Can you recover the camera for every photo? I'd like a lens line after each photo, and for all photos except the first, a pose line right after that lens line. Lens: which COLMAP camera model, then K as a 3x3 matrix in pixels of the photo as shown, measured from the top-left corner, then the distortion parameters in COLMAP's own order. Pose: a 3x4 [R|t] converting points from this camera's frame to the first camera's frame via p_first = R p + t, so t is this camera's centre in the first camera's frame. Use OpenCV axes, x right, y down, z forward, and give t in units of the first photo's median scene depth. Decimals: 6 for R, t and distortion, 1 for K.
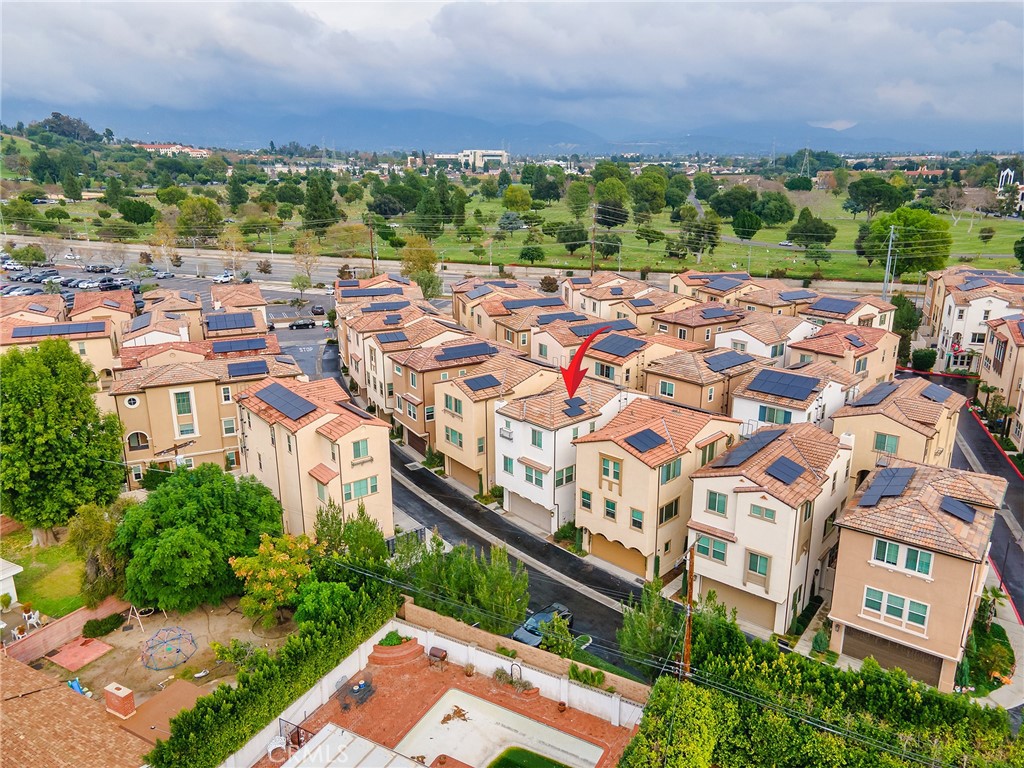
lens RADIAL K [[843.2, 0, 512.7], [0, 843.2, 395.8], [0, 0, 1]] dist [0.064620, 0.000249]
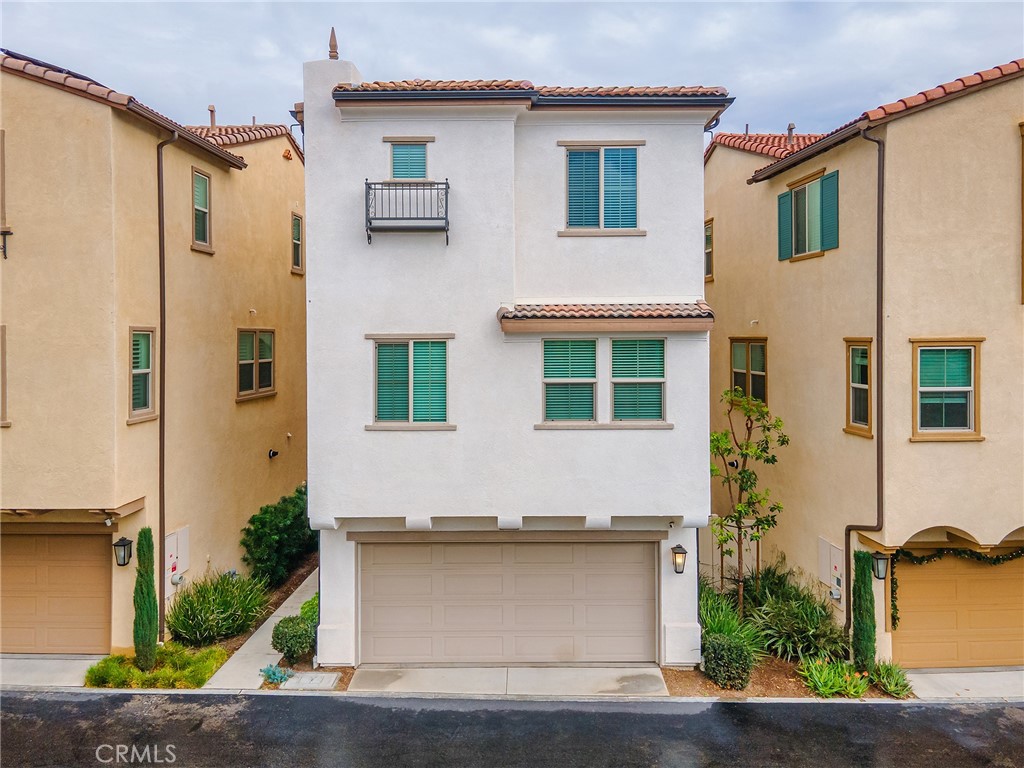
lens RADIAL K [[771.4, 0, 532.9], [0, 771.4, 359.3], [0, 0, 1]] dist [0.054353, -0.002619]
pose [[0.645969, -0.020833, 0.763079, -0.123204], [0.237189, 0.955627, -0.174697, 0.114666], [-0.725579, 0.293843, 0.622247, 0.862432]]
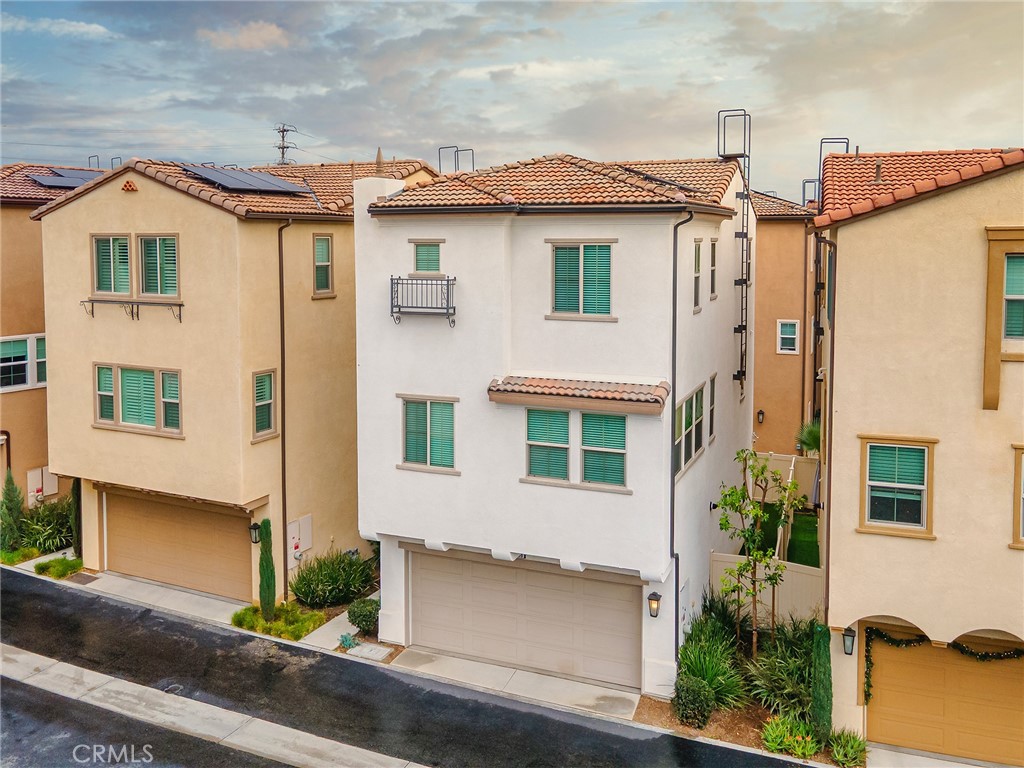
lens RADIAL K [[937.5, 0, 528.9], [0, 937.5, 335.0], [0, 0, 1]] dist [0.053702, 0.018817]
pose [[0.892630, -0.040765, 0.448943, -0.099482], [0.132607, 0.975584, -0.175075, 0.105139], [-0.430845, 0.215810, 0.876241, 0.740375]]
